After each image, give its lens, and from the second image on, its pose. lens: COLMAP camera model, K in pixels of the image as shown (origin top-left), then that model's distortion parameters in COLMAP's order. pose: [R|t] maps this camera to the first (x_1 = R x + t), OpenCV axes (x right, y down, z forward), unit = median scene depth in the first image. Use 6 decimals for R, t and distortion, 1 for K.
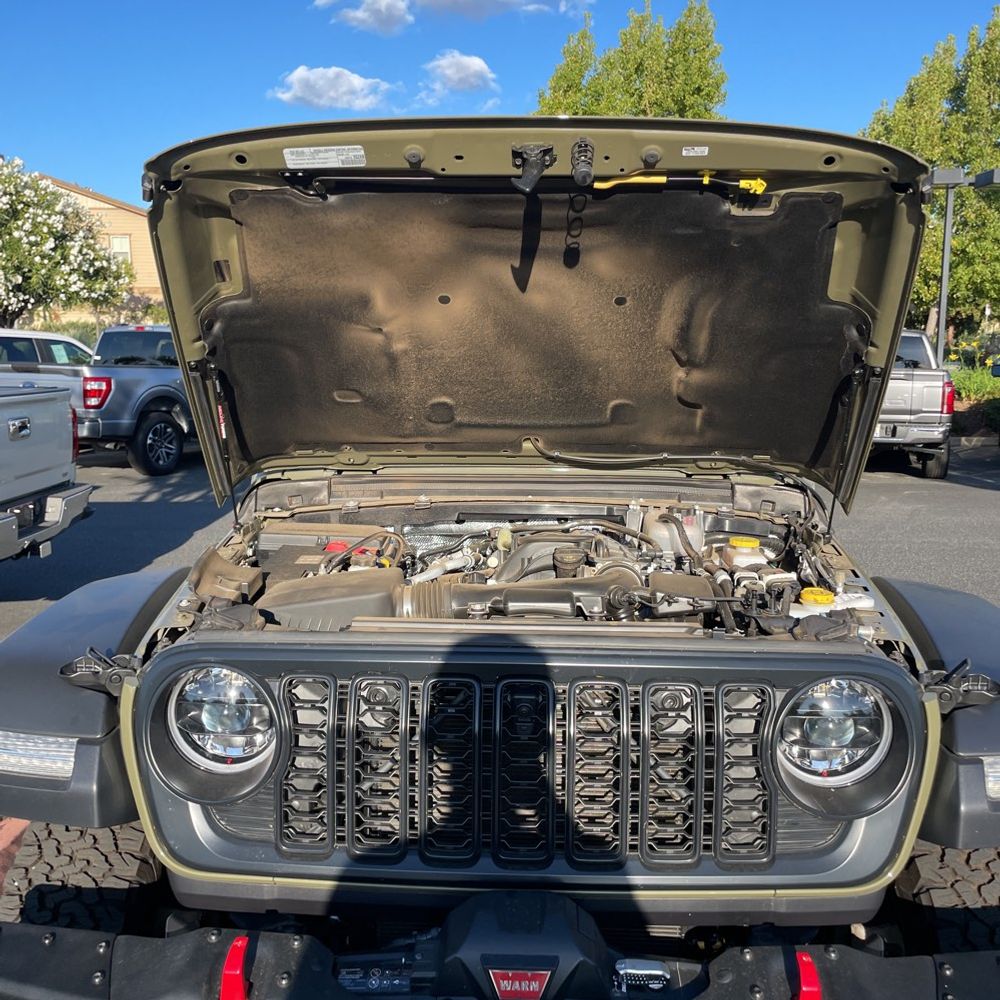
lens RADIAL K [[996.9, 0, 509.3], [0, 996.9, 497.7], [0, 0, 1]] dist [0.094274, -0.123830]
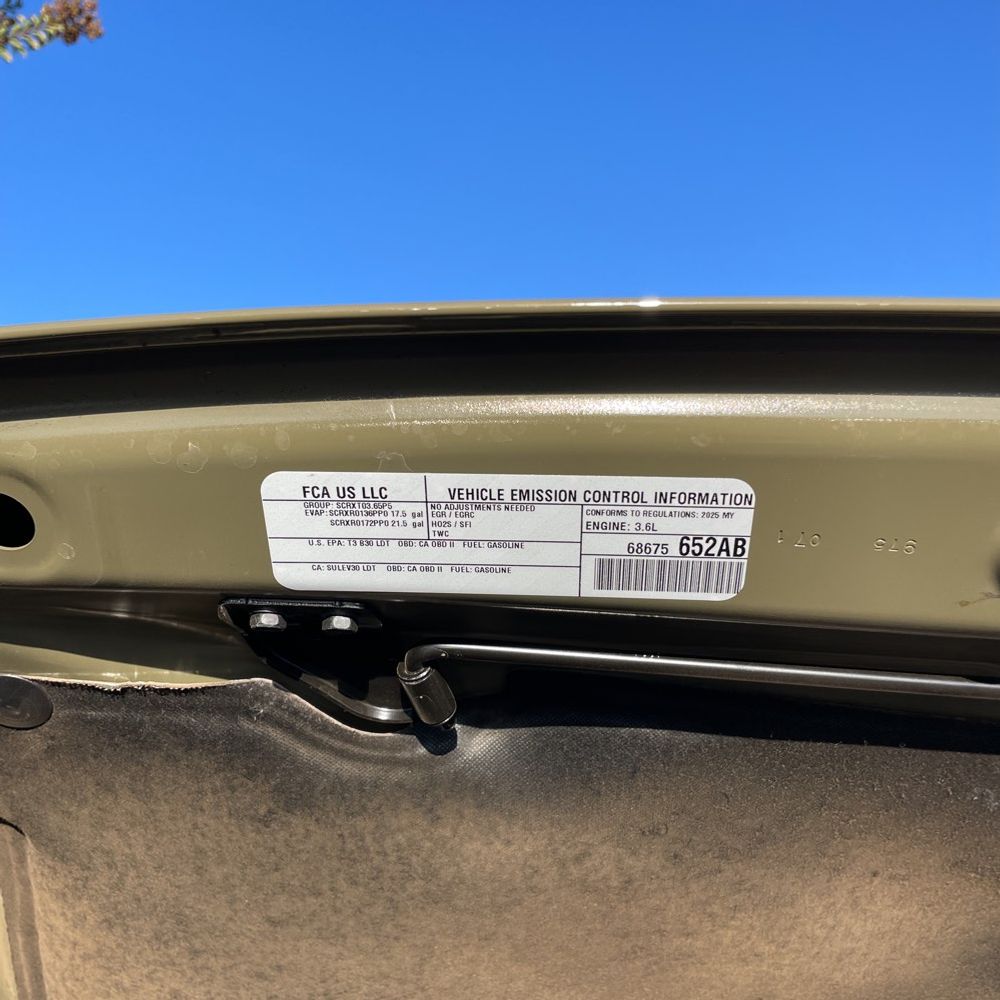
lens RADIAL K [[1005.9, 0, 488.5], [0, 1005.9, 488.2], [0, 0, 1]] dist [0.106580, -0.148722]
pose [[0.997590, 0.061886, -0.031383, -0.172913], [-0.069358, 0.902637, -0.424777, -0.261776], [0.002040, 0.425930, 0.904754, 0.808390]]
